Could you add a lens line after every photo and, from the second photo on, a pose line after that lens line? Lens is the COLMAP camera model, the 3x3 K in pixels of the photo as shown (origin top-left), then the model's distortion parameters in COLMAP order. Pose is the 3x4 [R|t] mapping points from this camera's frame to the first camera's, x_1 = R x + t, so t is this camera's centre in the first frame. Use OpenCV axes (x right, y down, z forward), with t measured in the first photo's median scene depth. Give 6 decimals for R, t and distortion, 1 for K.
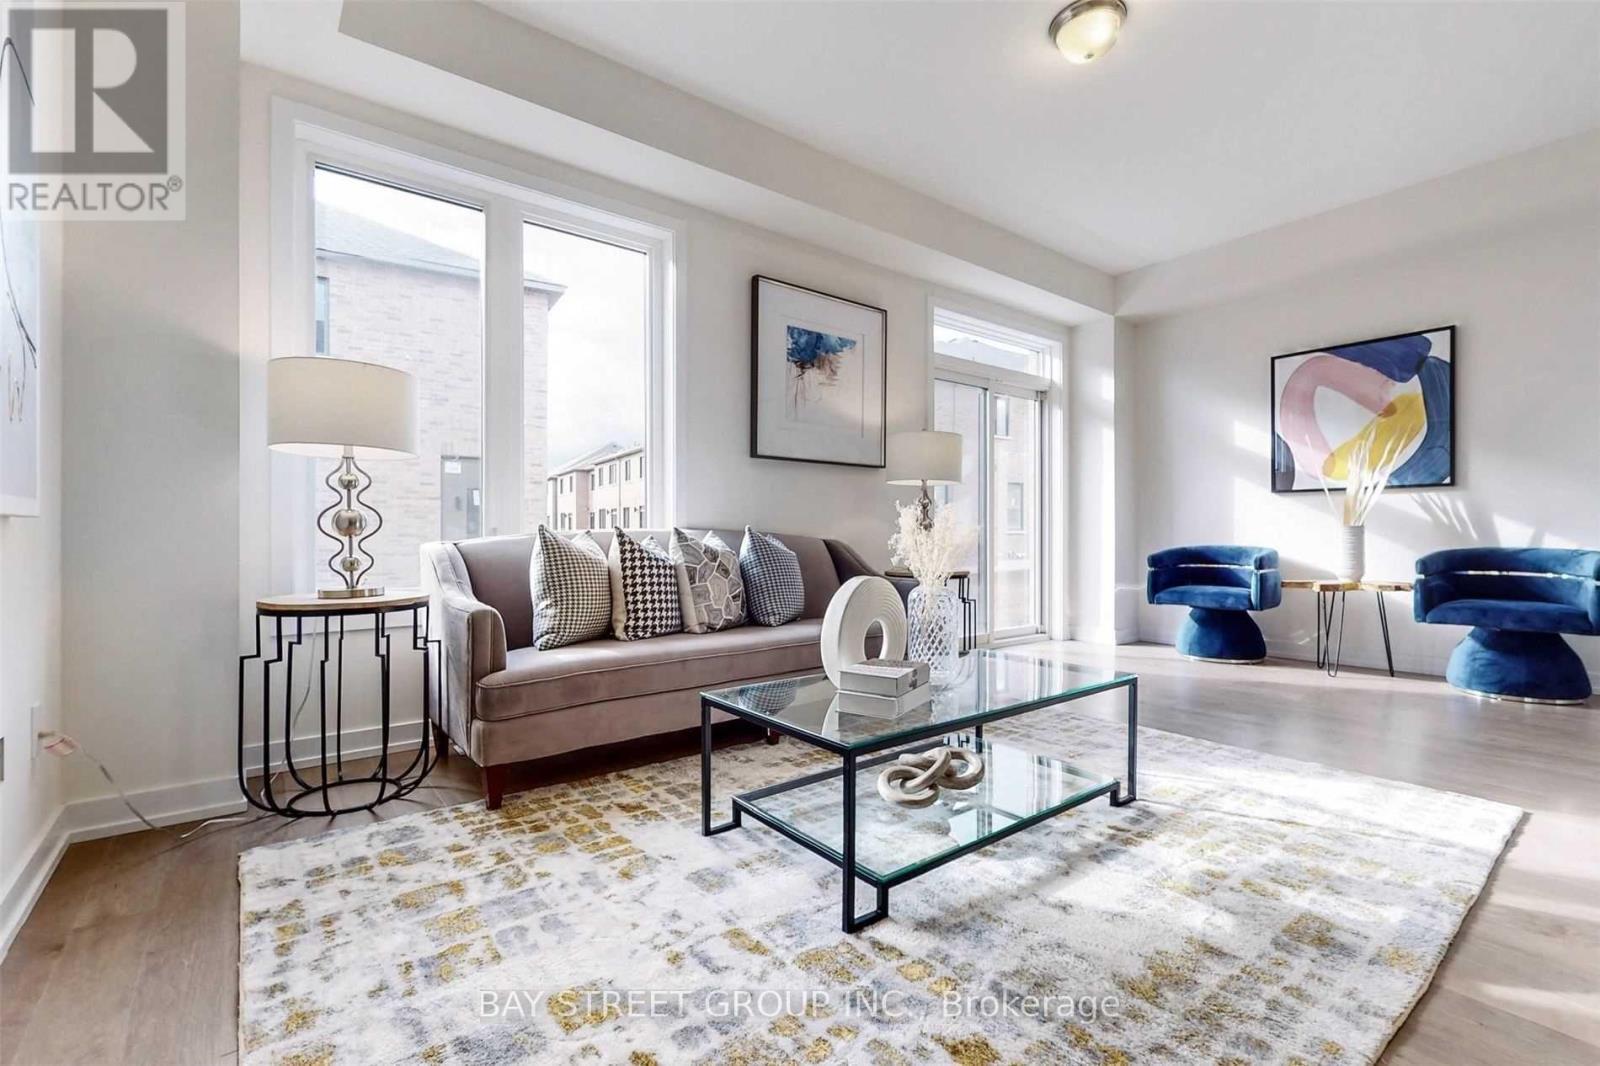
lens RADIAL K [[711.5, 0, 796.4], [0, 711.5, 530.7], [0, 0, 1]] dist [0.004643, 0.000242]
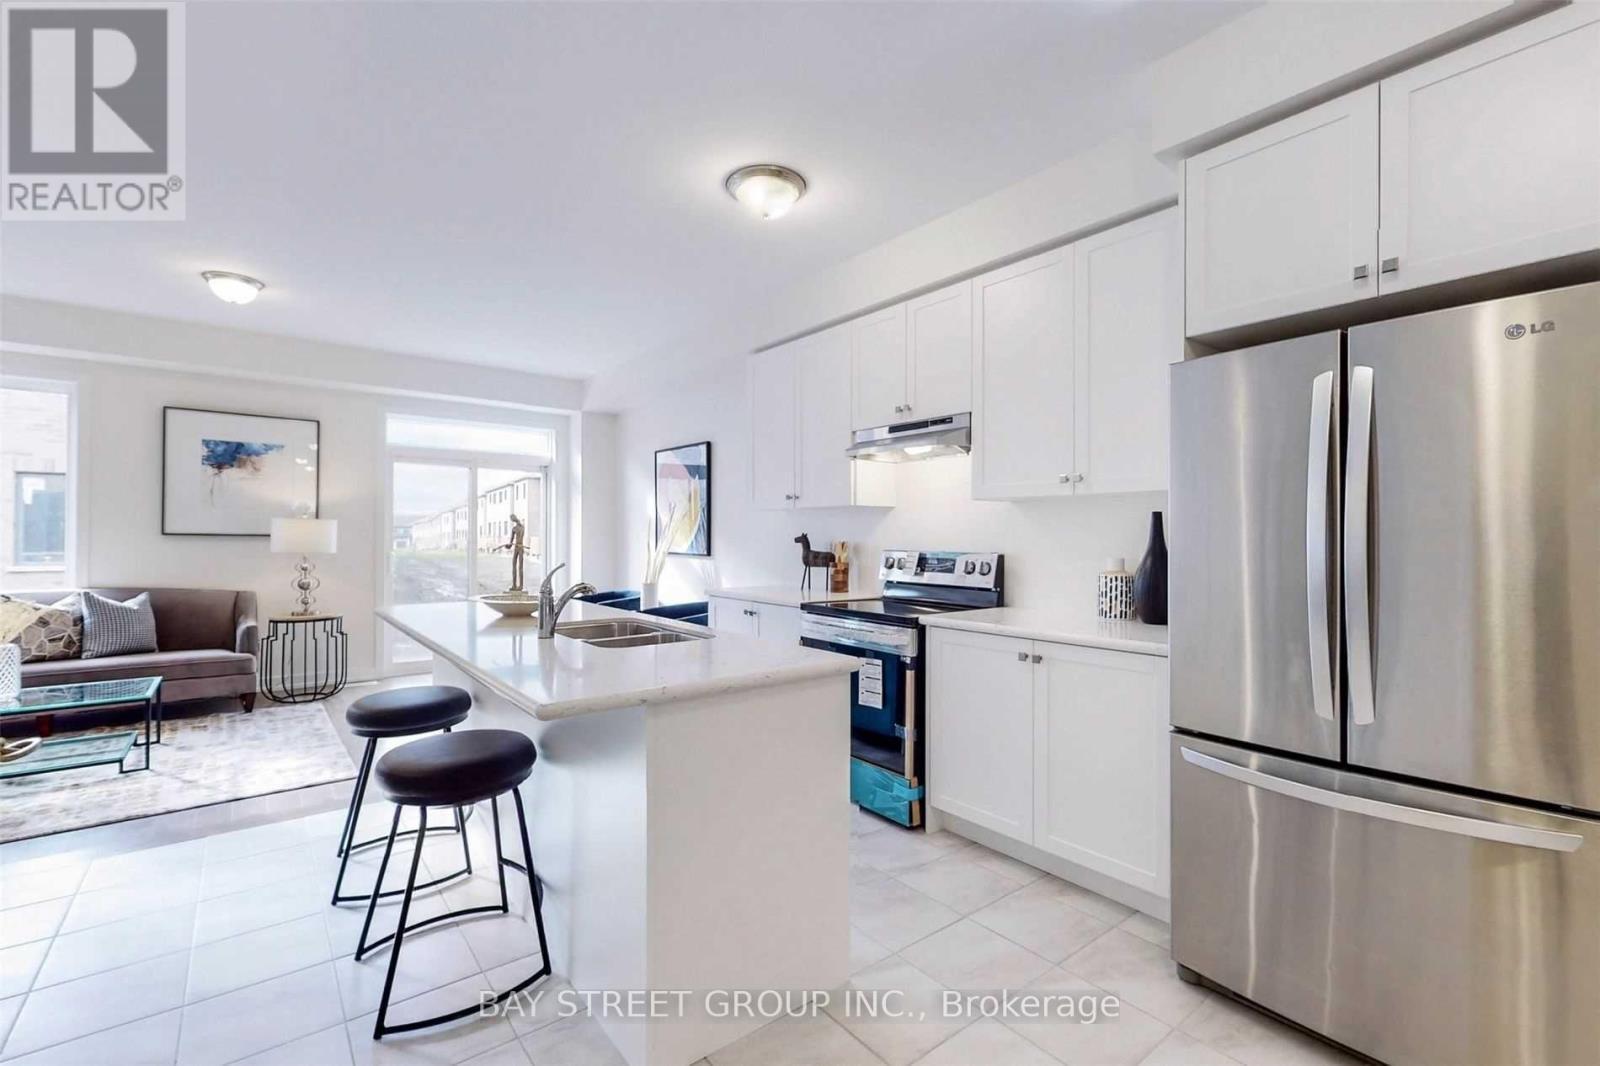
lens RADIAL K [[711.5, 0, 807.0], [0, 711.5, 535.3], [0, 0, 1]] dist [0.004643, 0.000242]
pose [[0.999934, 0.010290, 0.005019, 1.139561], [-0.010313, 0.999937, 0.004422, -0.115059], [-0.004973, -0.004473, 0.999978, -0.397119]]
